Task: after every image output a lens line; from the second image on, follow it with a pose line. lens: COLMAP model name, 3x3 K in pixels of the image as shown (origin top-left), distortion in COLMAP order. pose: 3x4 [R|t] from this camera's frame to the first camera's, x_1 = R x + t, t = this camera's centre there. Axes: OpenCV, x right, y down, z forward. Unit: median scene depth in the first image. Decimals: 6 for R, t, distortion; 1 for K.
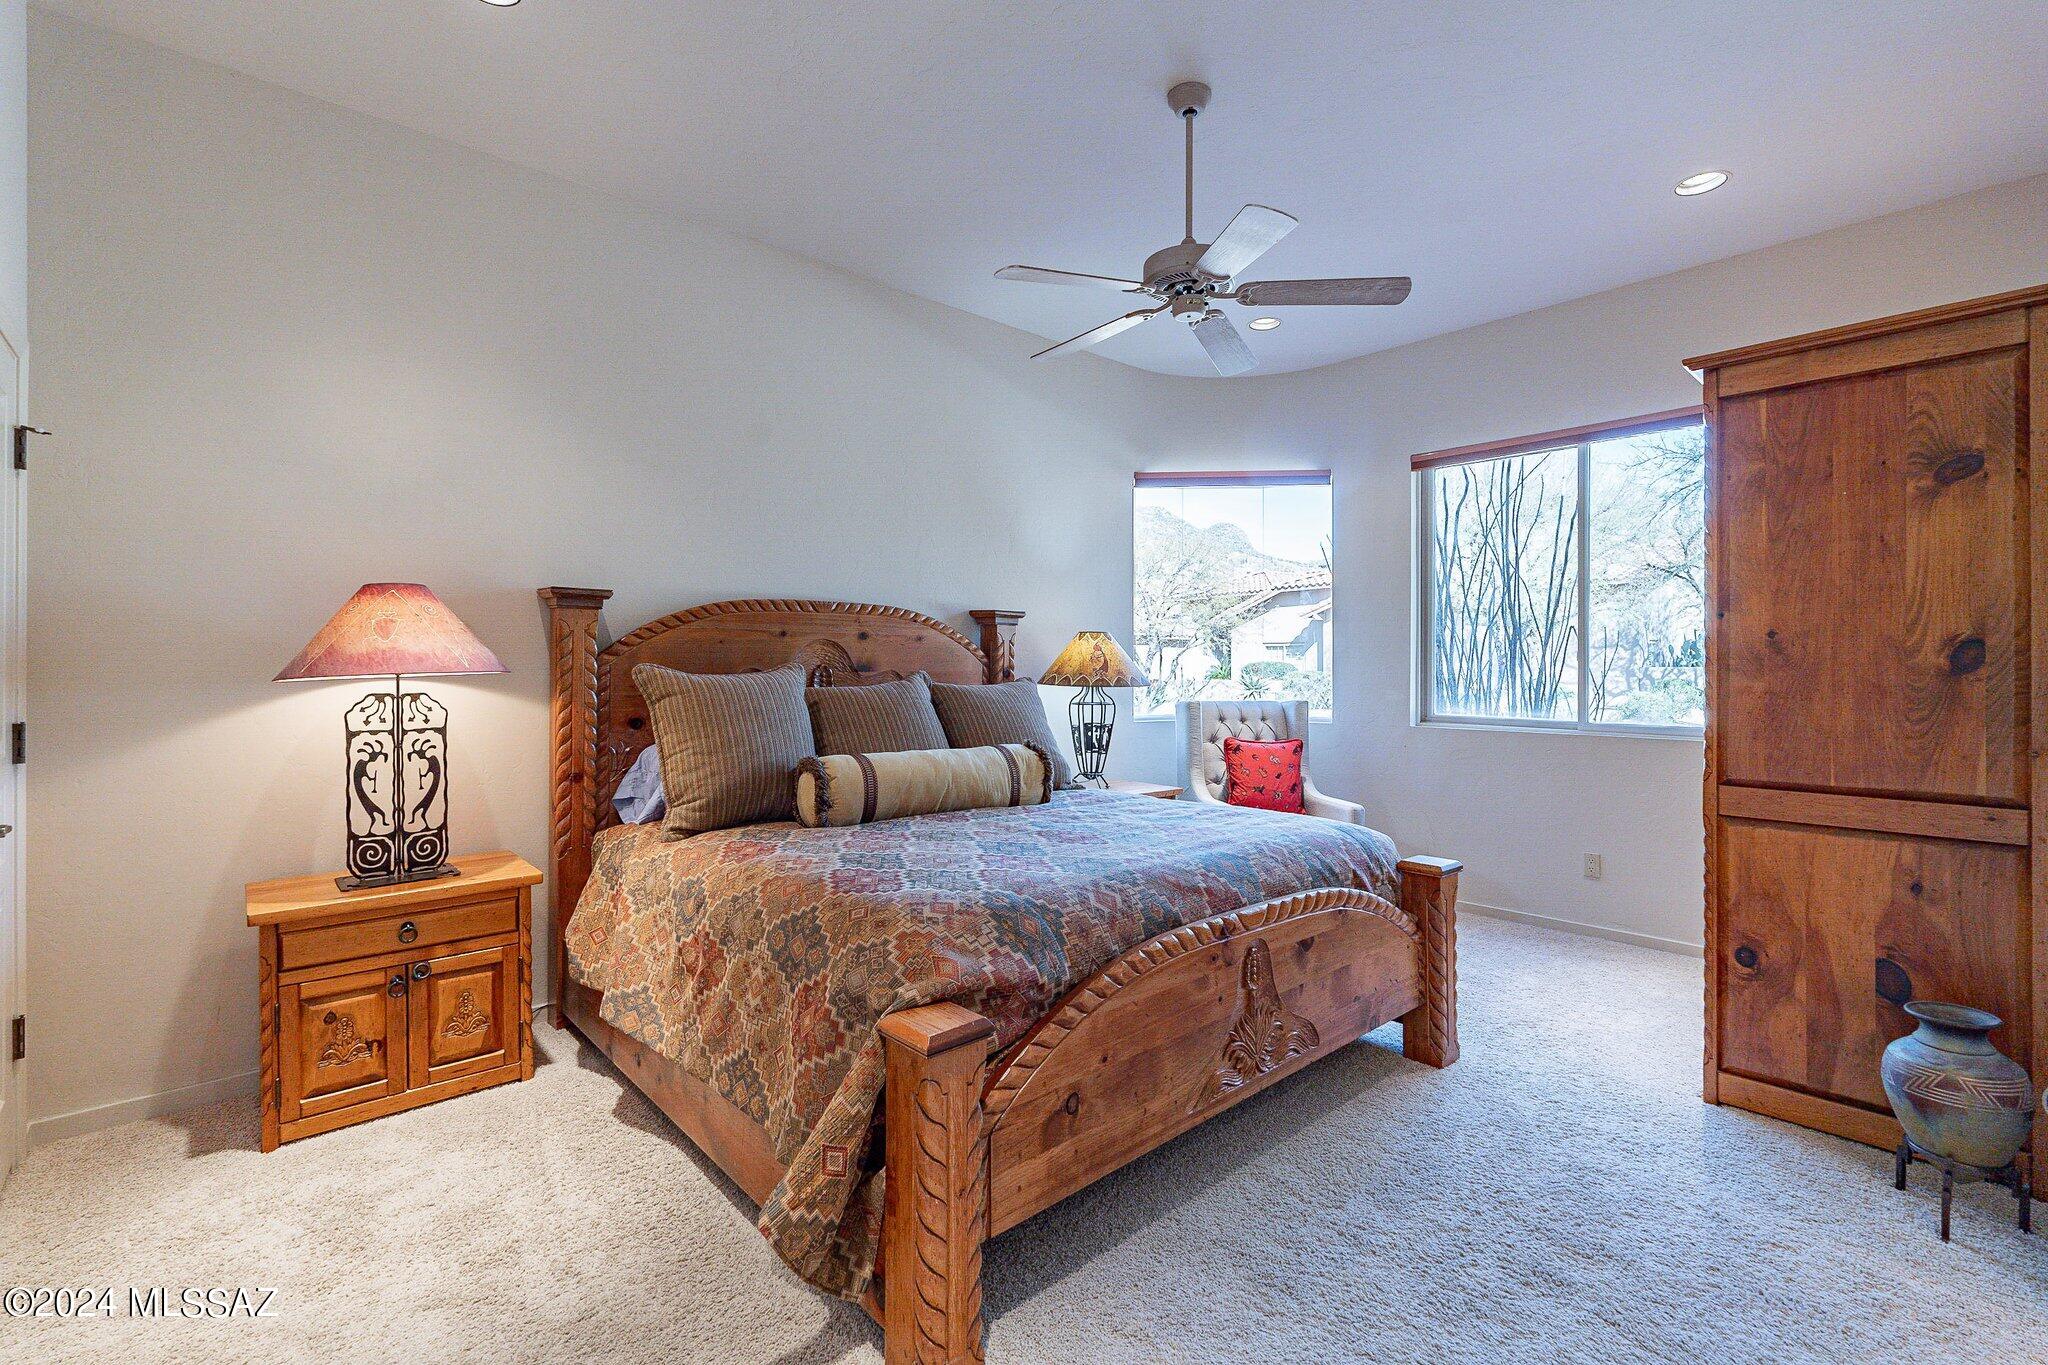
lens RADIAL K [[899.5, 0, 1032.2], [0, 899.5, 669.7], [0, 0, 1]] dist [-0.000897, -0.000380]
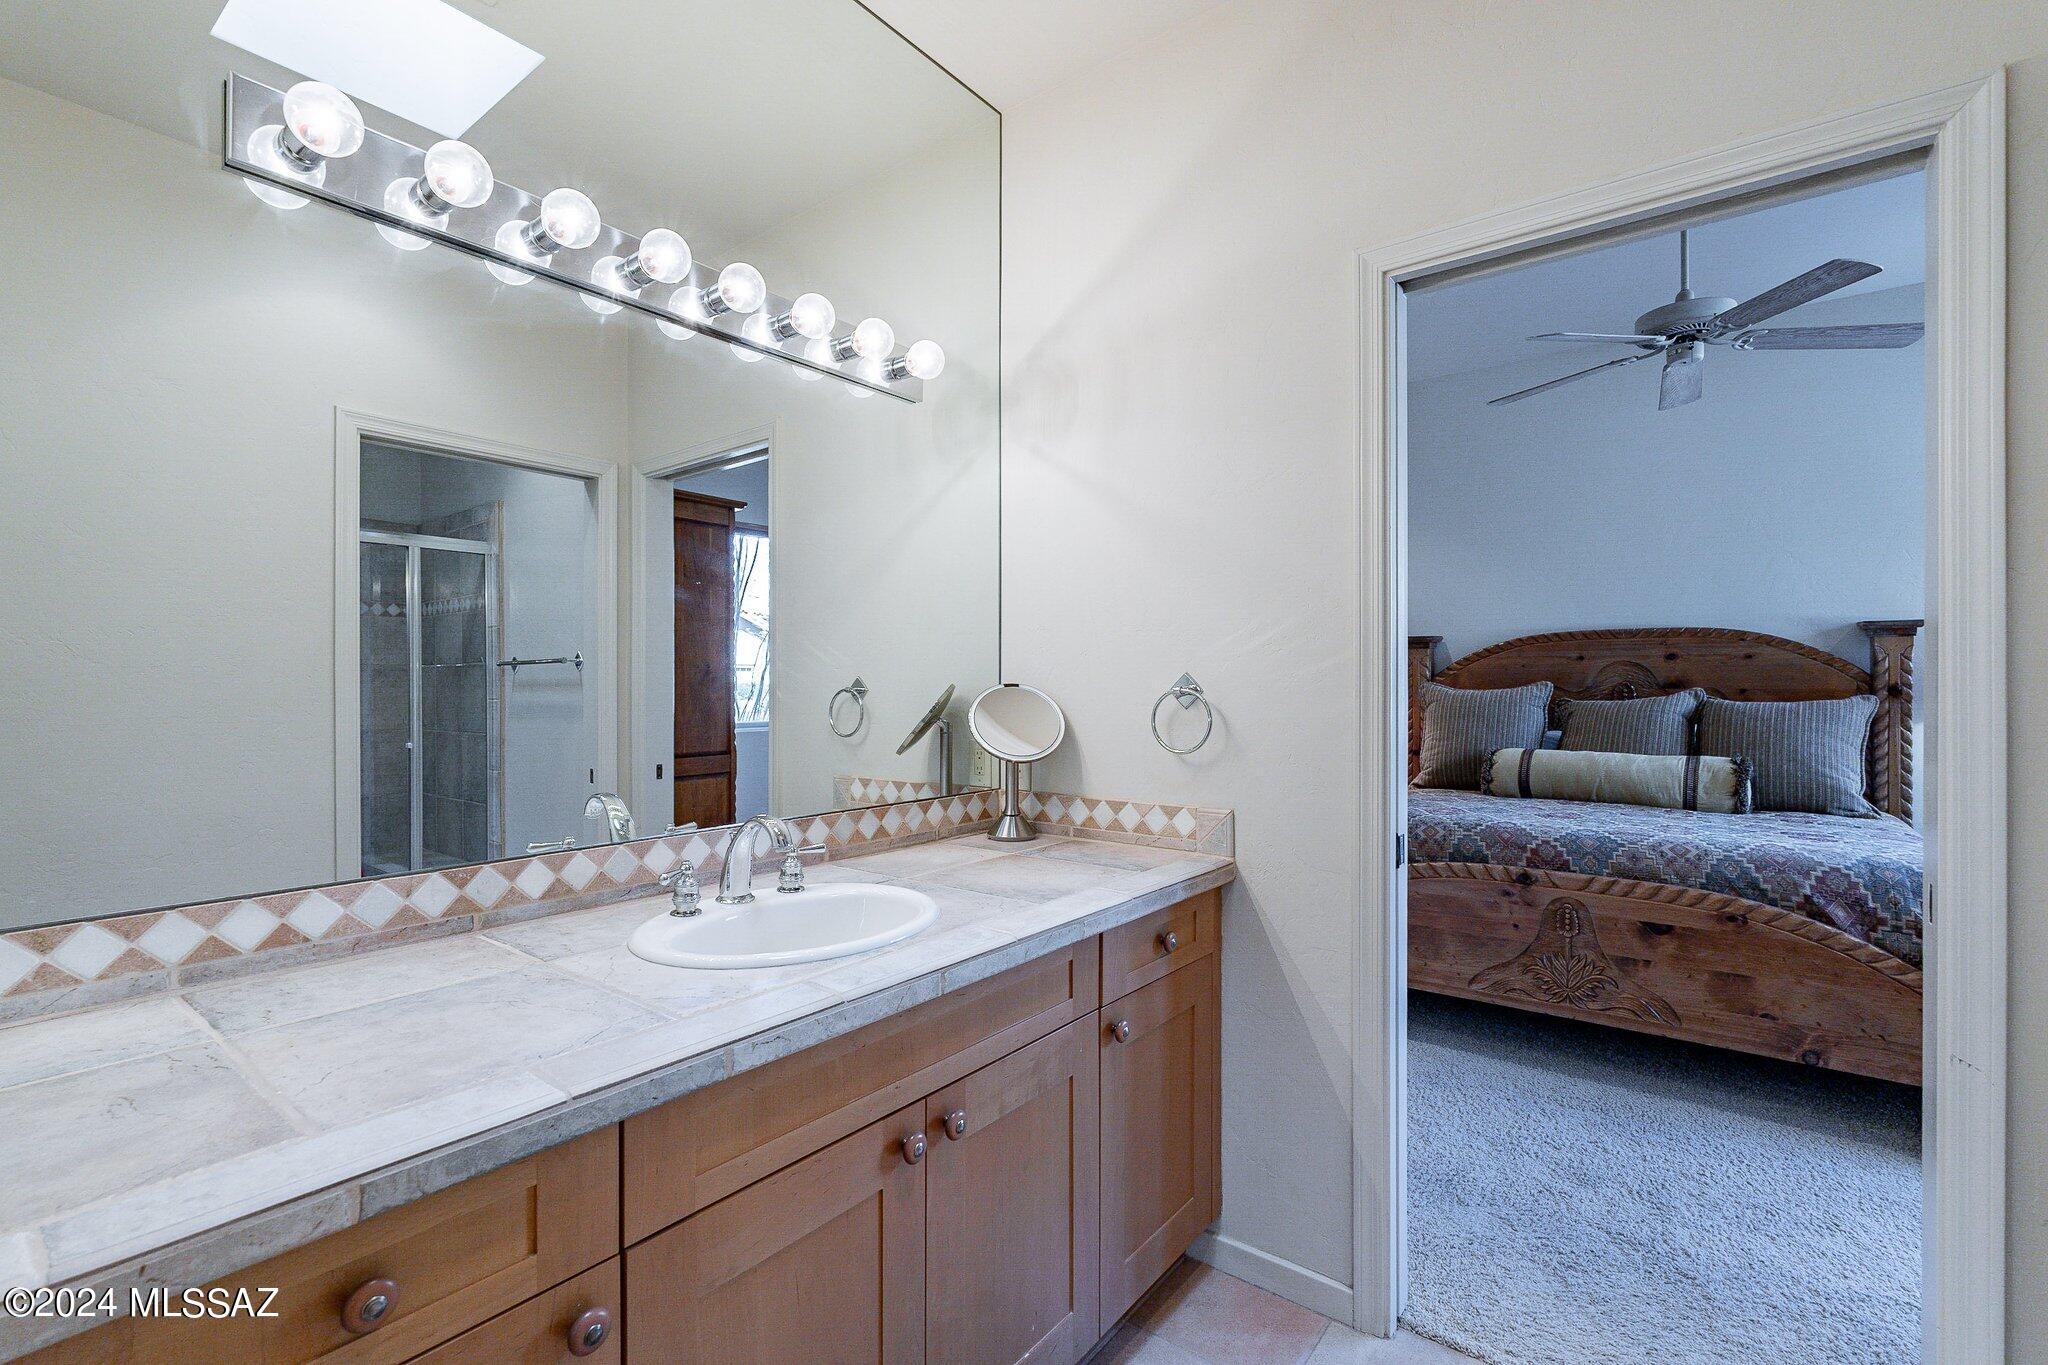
lens RADIAL K [[899.5, 0, 1024.1], [0, 899.5, 680.8], [0, 0, 1]] dist [-0.000897, -0.000380]
pose [[0.135200, -0.004825, -0.990807, 1.062665], [-0.005710, 0.999968, -0.005648, 0.005186], [0.990802, 0.006421, 0.135168, 0.049522]]
